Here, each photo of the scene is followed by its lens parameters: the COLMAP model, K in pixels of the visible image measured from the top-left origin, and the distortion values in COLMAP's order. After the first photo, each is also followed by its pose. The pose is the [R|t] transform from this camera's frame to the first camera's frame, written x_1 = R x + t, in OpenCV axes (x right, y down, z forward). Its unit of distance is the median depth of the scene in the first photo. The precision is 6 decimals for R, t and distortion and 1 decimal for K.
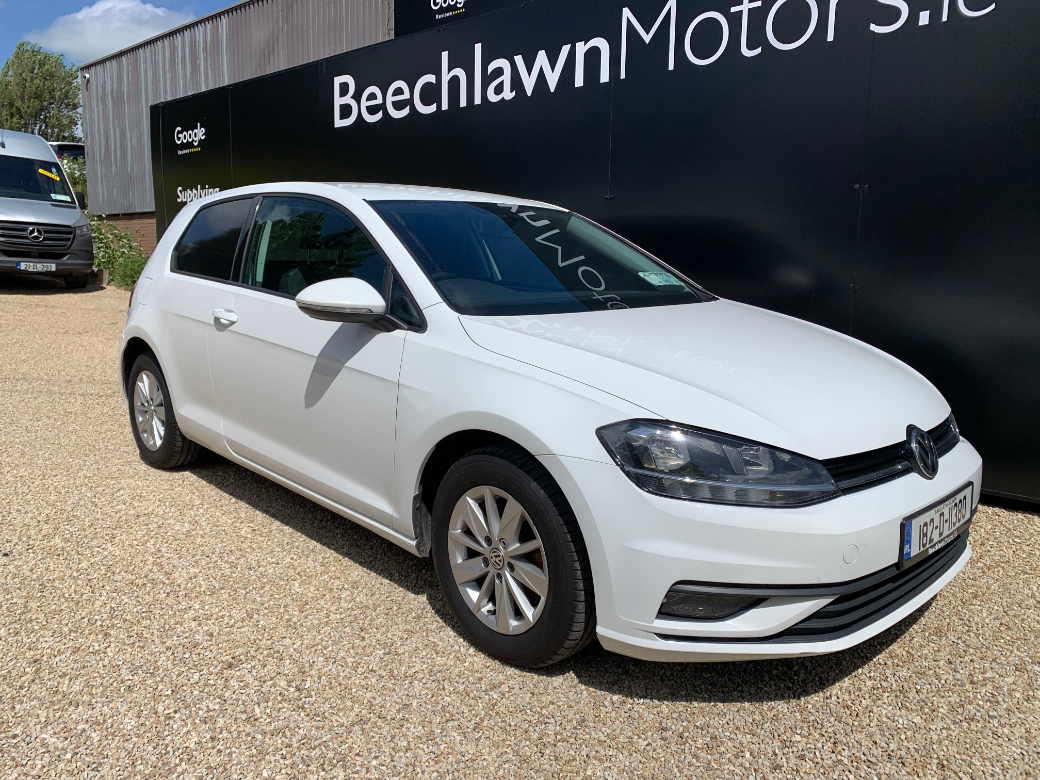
lens RADIAL K [[800.6, 0, 514.3], [0, 800.6, 388.2], [0, 0, 1]] dist [0.028042, -0.021649]
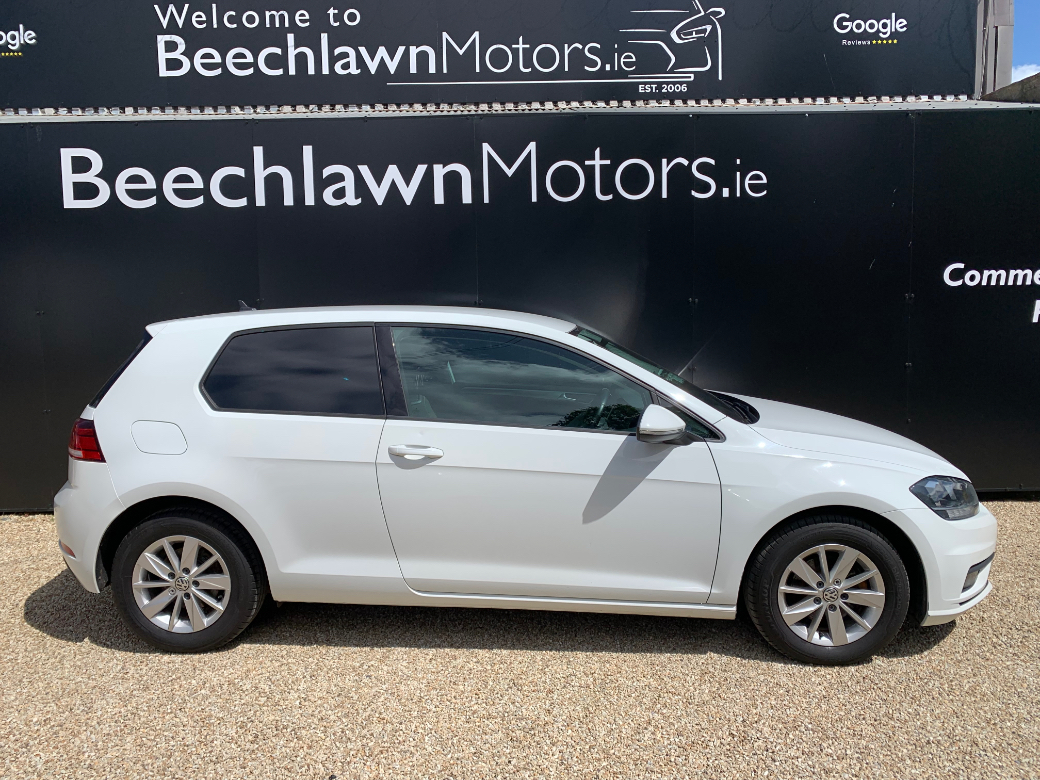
lens RADIAL K [[800.6, 0, 518.6], [0, 800.6, 397.3], [0, 0, 1]] dist [0.028042, -0.021649]
pose [[0.726153, -0.096928, 0.680667, -0.868584], [0.135047, 0.990835, -0.002976, -0.128847], [-0.674140, 0.094083, 0.732587, 0.197496]]
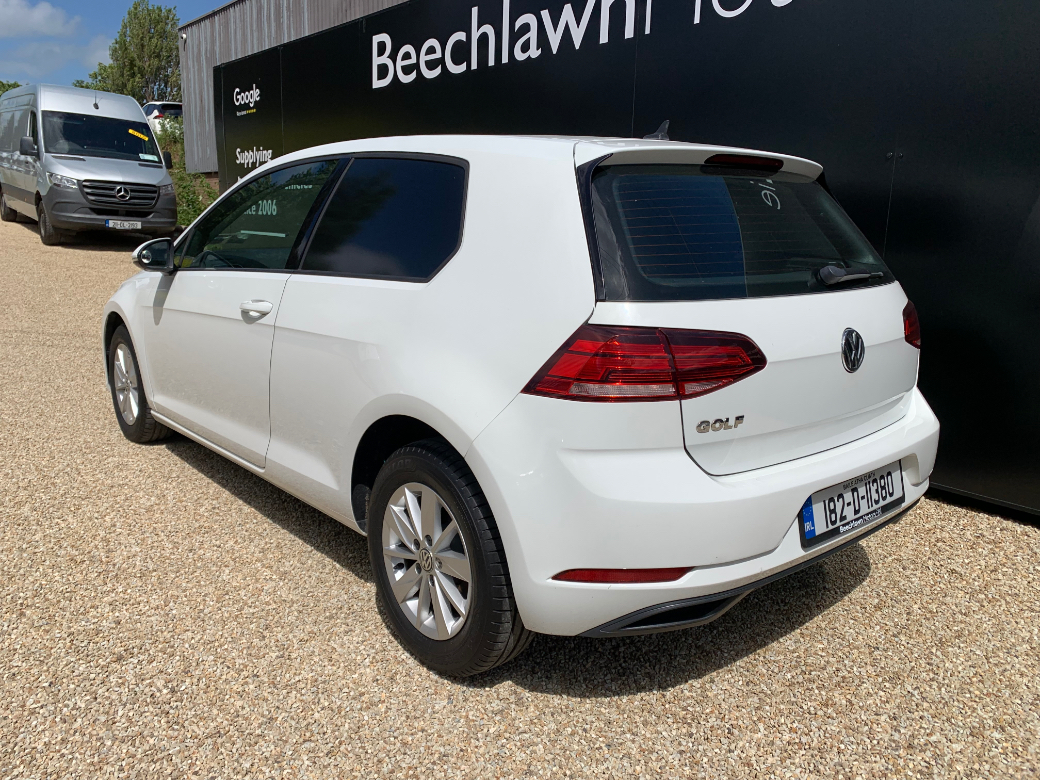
lens RADIAL K [[800.6, 0, 510.4], [0, 800.6, 386.5], [0, 0, 1]] dist [0.028042, -0.021649]
pose [[0.991287, 0.036593, -0.126537, 0.148853], [-0.030239, 0.998201, 0.051780, -0.033509], [0.128204, -0.047502, 0.990610, 0.065063]]
